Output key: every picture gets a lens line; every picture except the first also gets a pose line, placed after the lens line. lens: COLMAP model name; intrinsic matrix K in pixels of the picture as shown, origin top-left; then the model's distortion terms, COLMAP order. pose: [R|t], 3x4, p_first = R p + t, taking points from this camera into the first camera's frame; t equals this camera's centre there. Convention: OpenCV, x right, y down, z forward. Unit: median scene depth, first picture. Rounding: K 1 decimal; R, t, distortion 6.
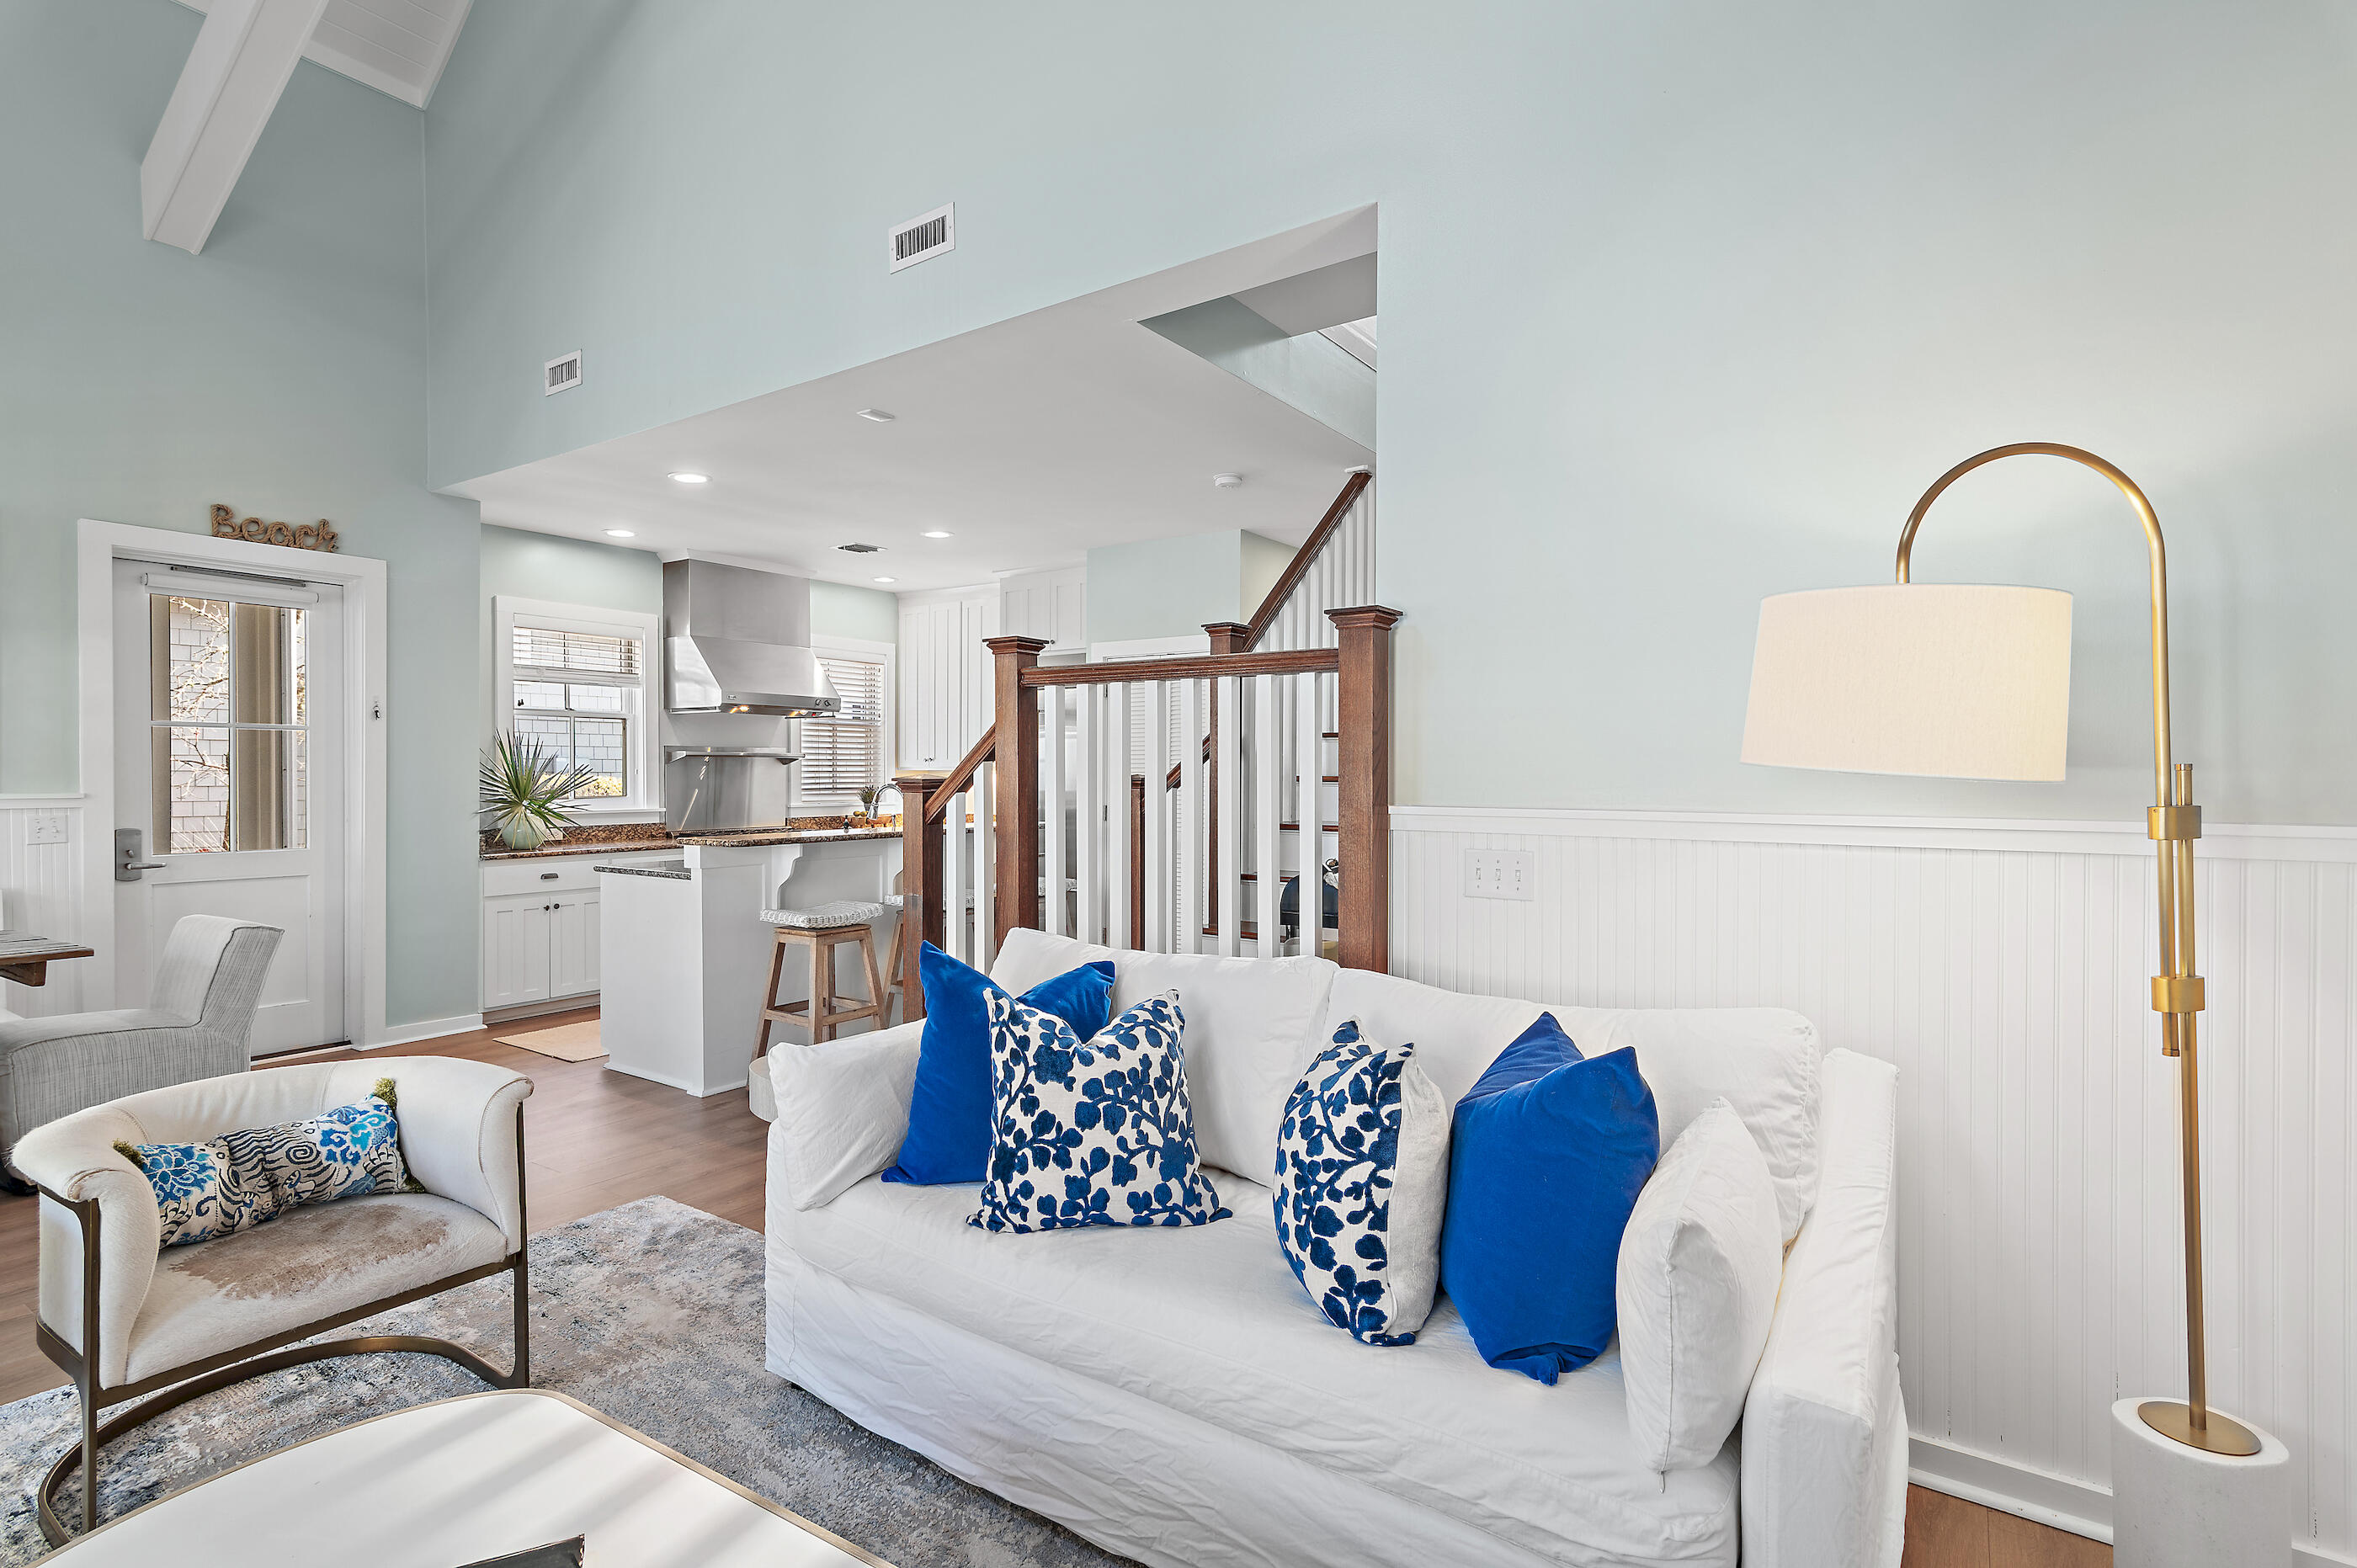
lens RADIAL K [[1137.8, 0, 1179.6], [0, 1137.8, 785.1], [0, 0, 1]] dist [0.019532, 0.000210]
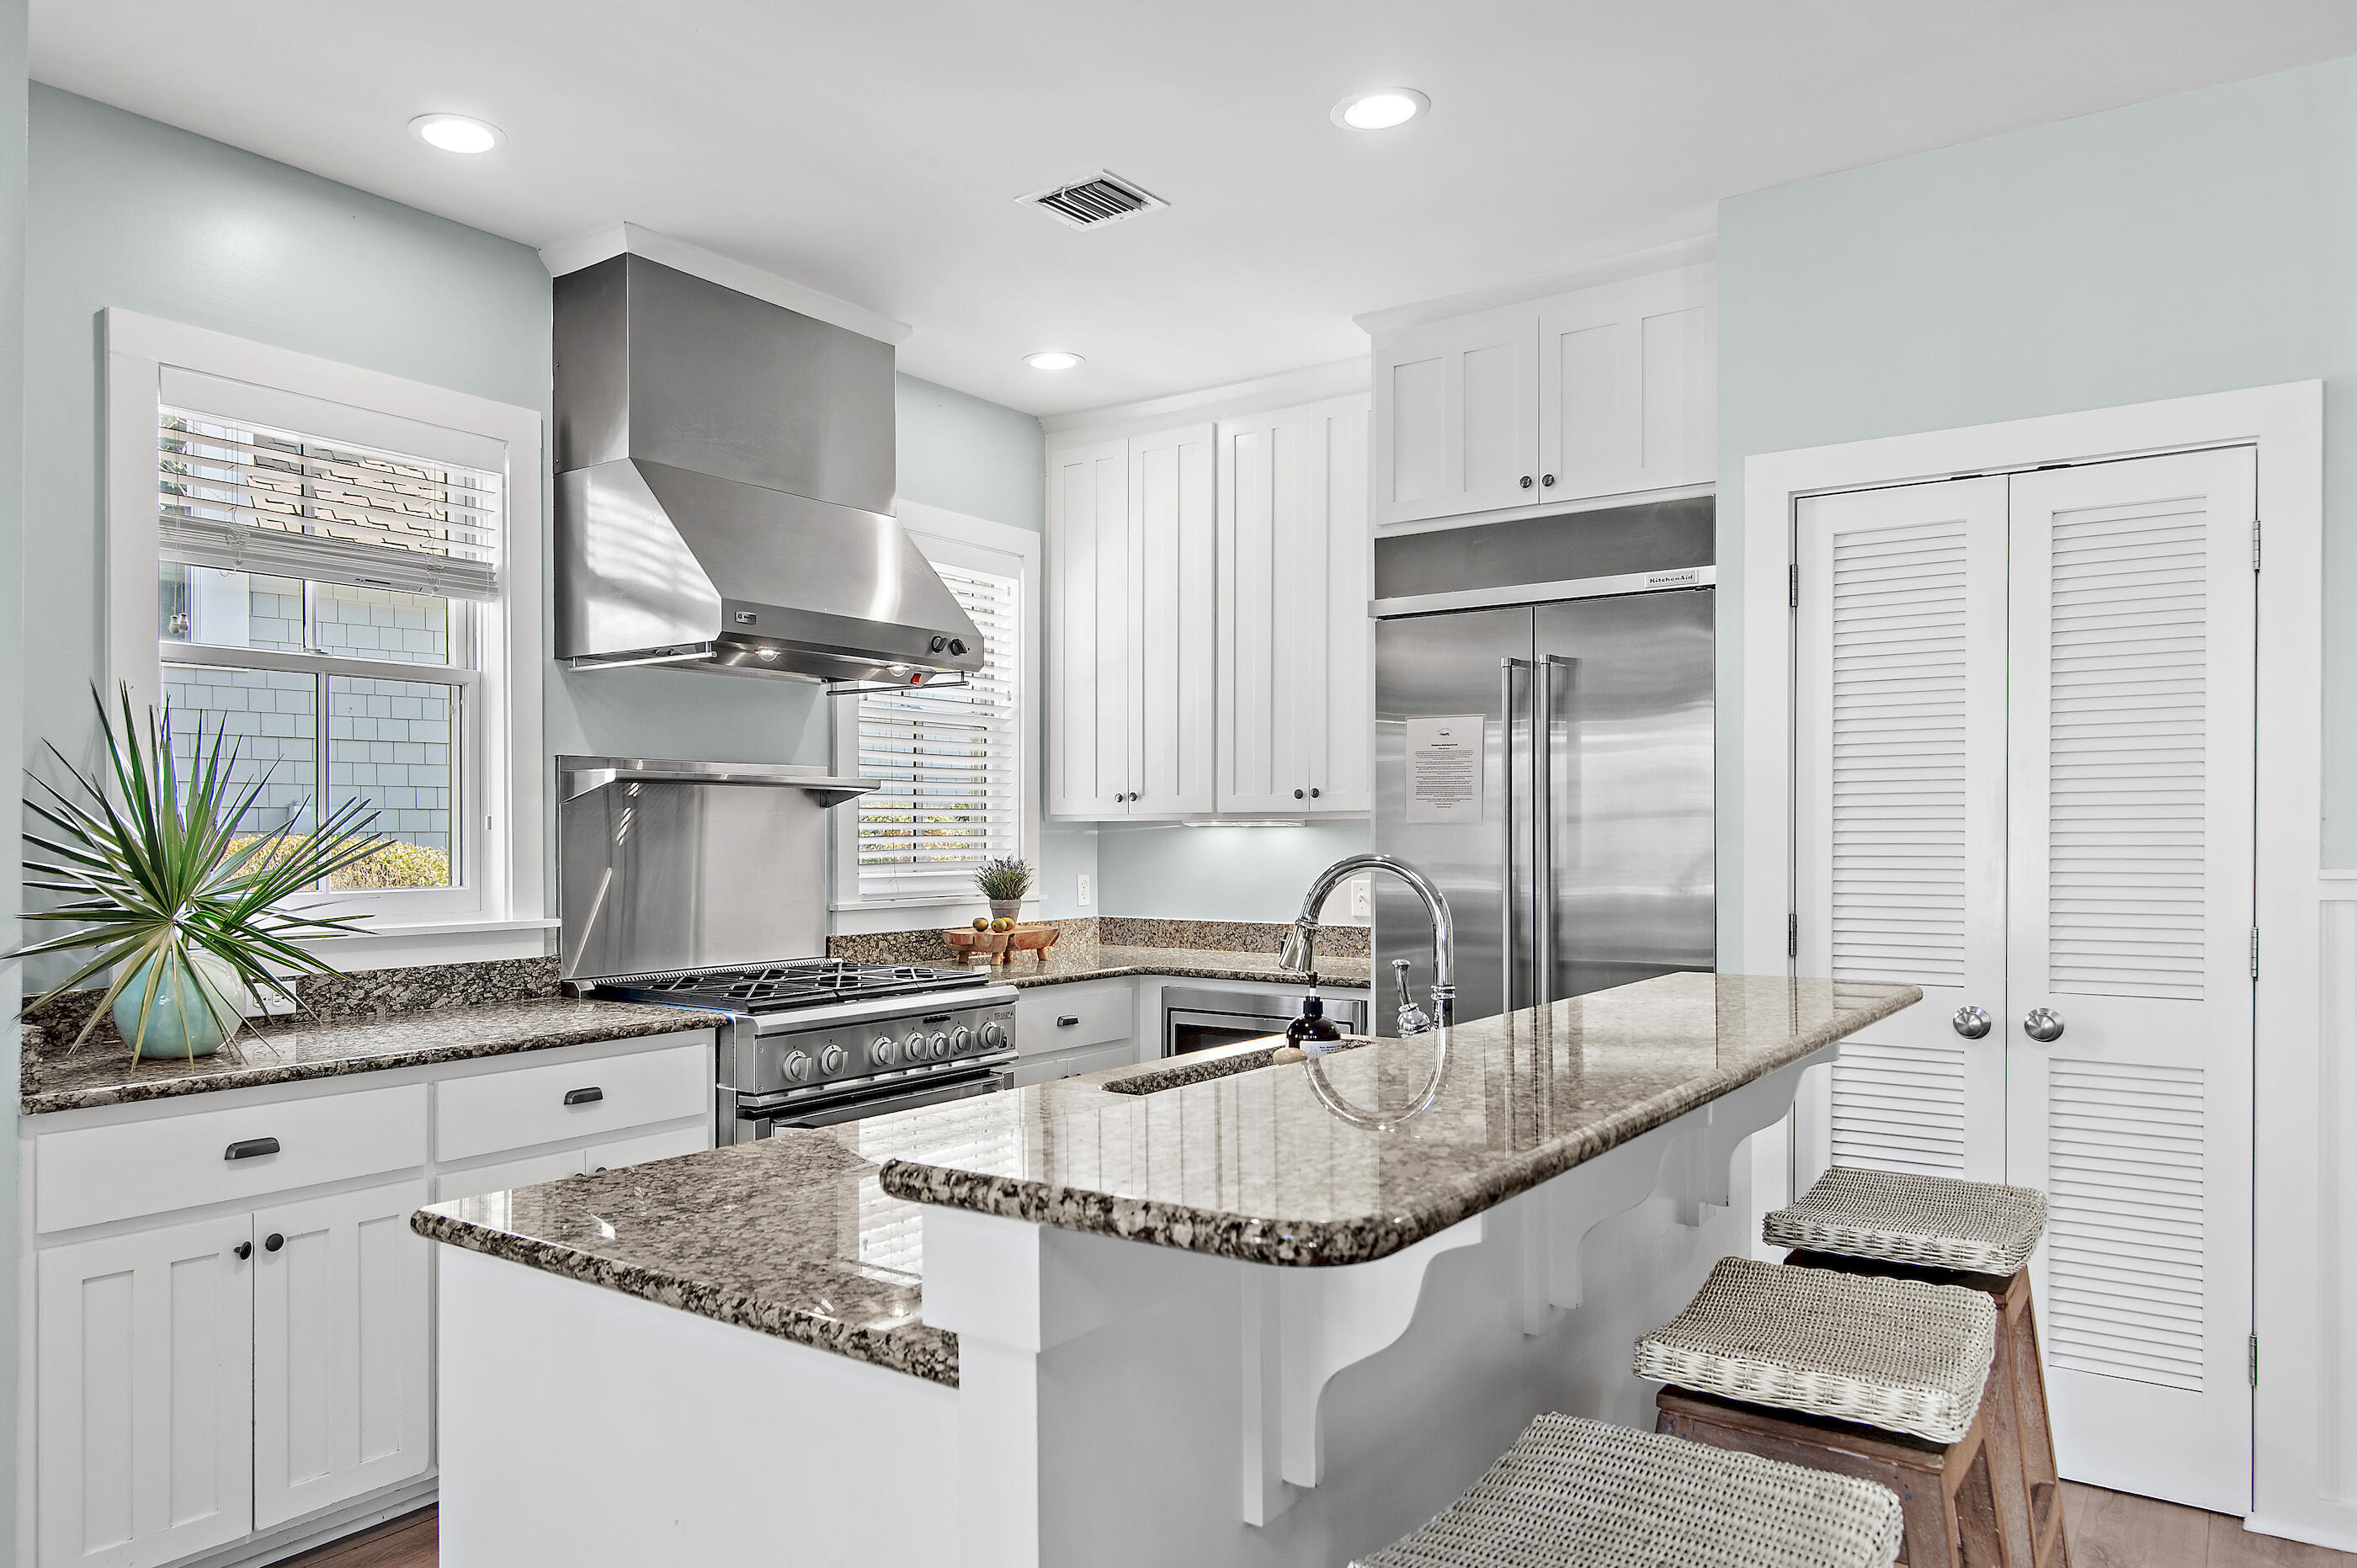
lens RADIAL K [[1585.9, 0, 1077.8], [0, 1585.9, 840.9], [0, 0, 1]] dist [0.002356, 0.003307]
pose [[0.999121, -0.002655, -0.041834, -0.264784], [0.002380, 0.999975, -0.006611, -0.001874], [0.041851, 0.006506, 0.999103, 0.497104]]
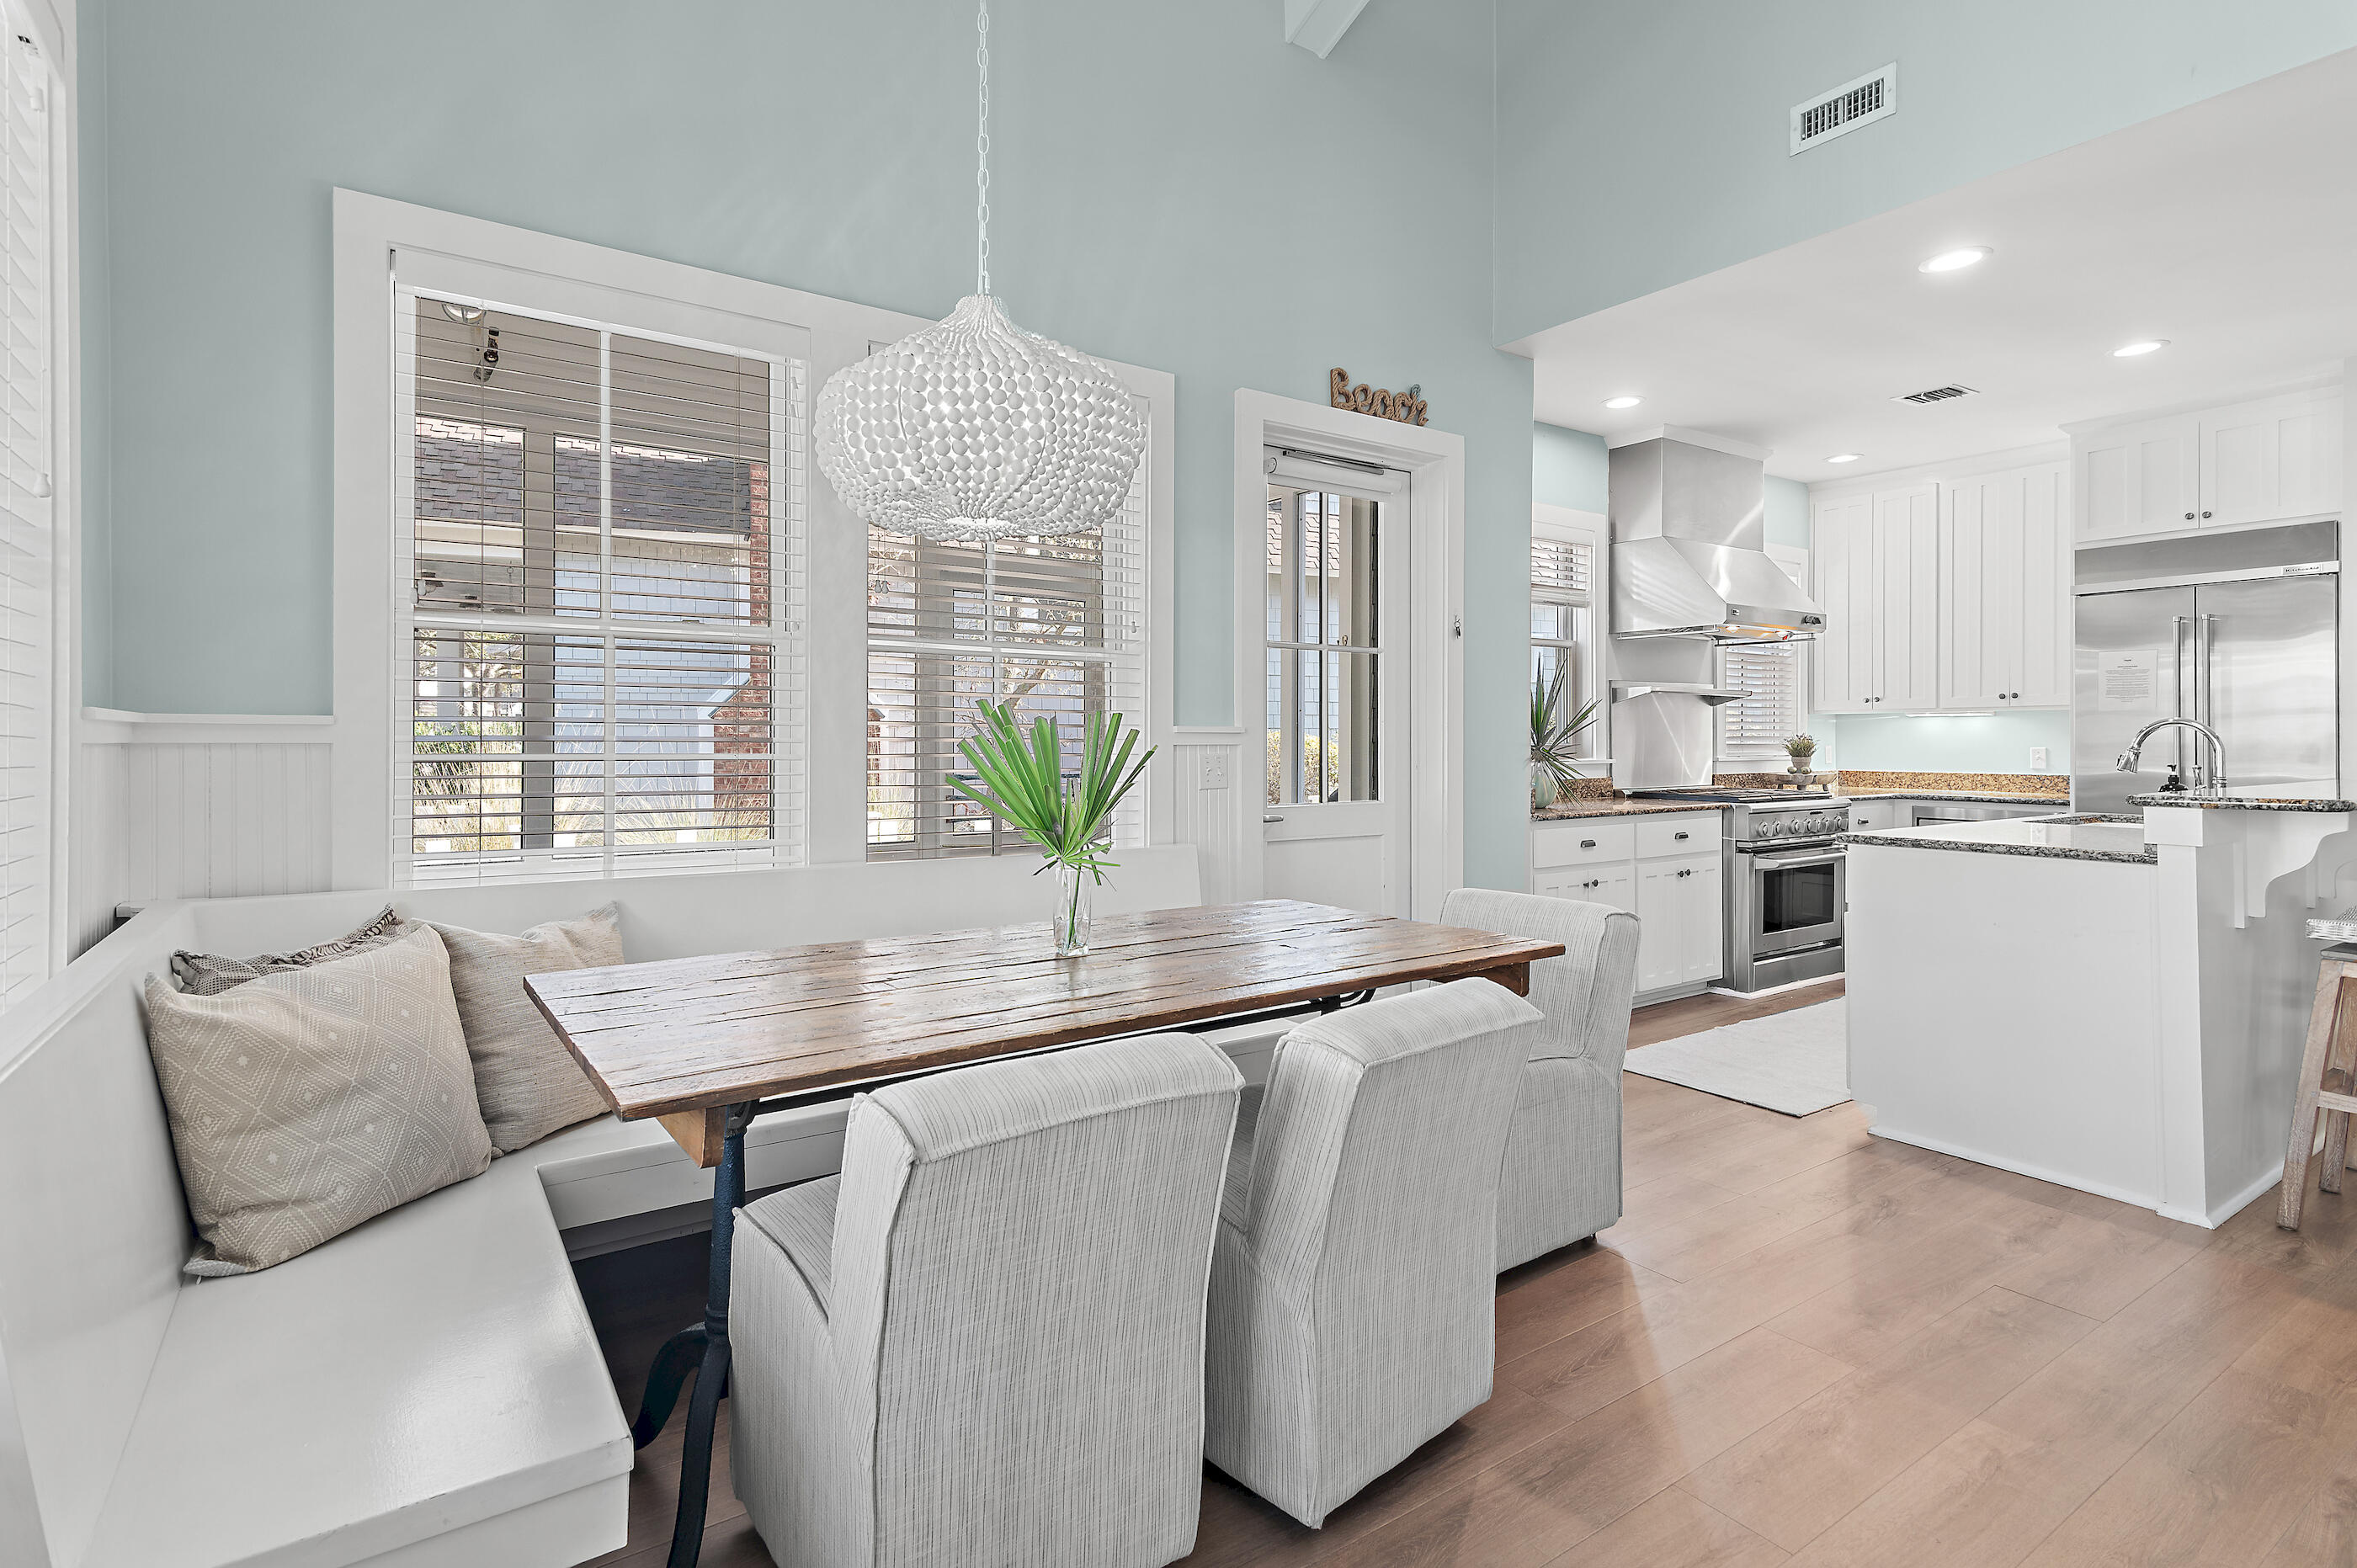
lens RADIAL K [[1165.4, 0, 1177.8], [0, 1165.4, 737.5], [0, 0, 1]] dist [0.016486, 0.000564]
pose [[0.934039, -0.001233, -0.357168, -0.459794], [-0.002586, 0.999944, -0.010214, 0.014875], [0.357161, 0.010463, 0.933984, 0.146535]]
